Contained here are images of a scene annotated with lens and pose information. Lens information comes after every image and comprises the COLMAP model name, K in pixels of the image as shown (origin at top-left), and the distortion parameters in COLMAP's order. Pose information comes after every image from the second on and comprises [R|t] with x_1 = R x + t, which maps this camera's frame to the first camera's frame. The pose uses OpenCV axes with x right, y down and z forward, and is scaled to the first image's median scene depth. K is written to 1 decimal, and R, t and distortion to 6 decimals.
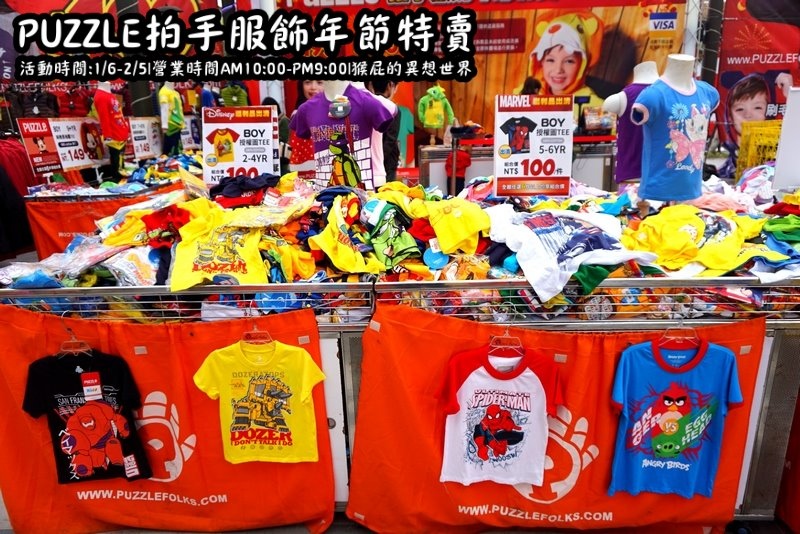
lens RADIAL K [[531.7, 0, 395.3], [0, 531.7, 268.6], [0, 0, 1]] dist [-0.055265, 0.035309]
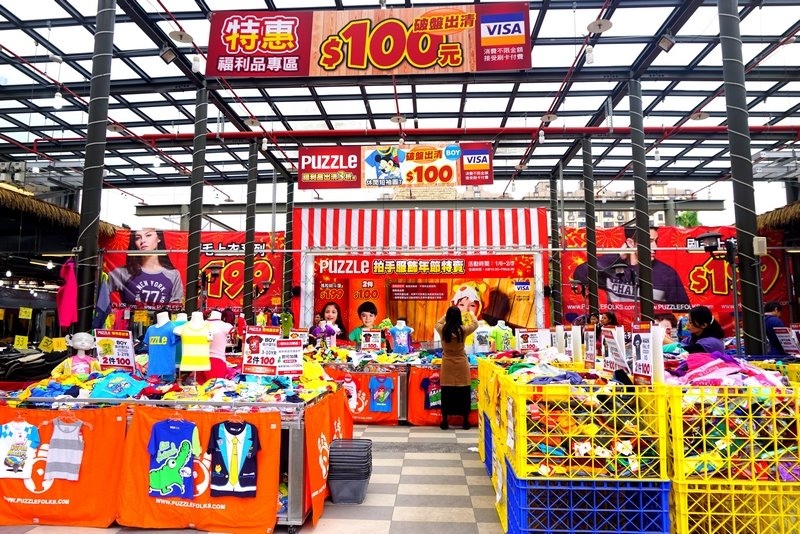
lens RADIAL K [[531.7, 0, 398.8], [0, 531.7, 265.3], [0, 0, 1]] dist [-0.055265, 0.035309]
pose [[0.998447, 0.031602, -0.045884, 0.162874], [-0.047146, 0.918074, -0.393596, 0.209953], [0.029686, 0.395148, 0.918138, -0.746820]]
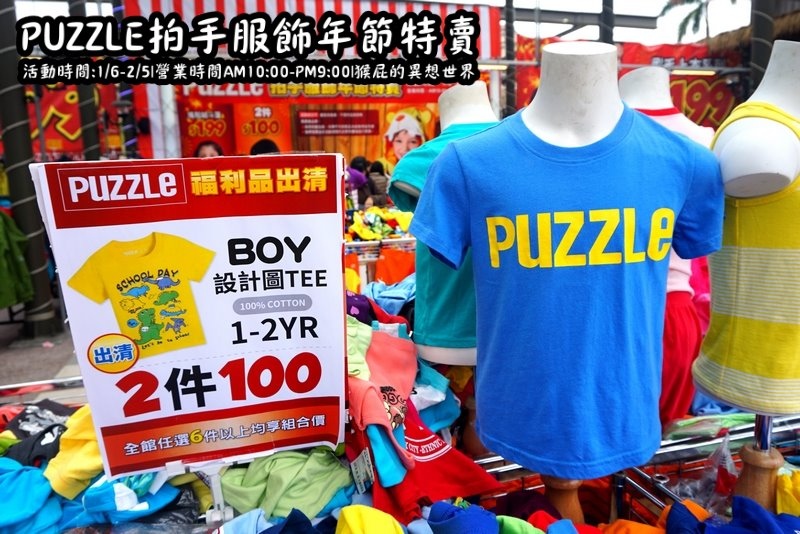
lens RADIAL K [[583.2, 0, 394.3], [0, 583.2, 267.4], [0, 0, 1]] dist [-0.046414, 0.020358]
pose [[0.955653, -0.045052, 0.291028, -0.149155], [0.086215, 0.987732, -0.130201, 0.097423], [-0.281591, 0.149518, 0.947814, -0.313317]]
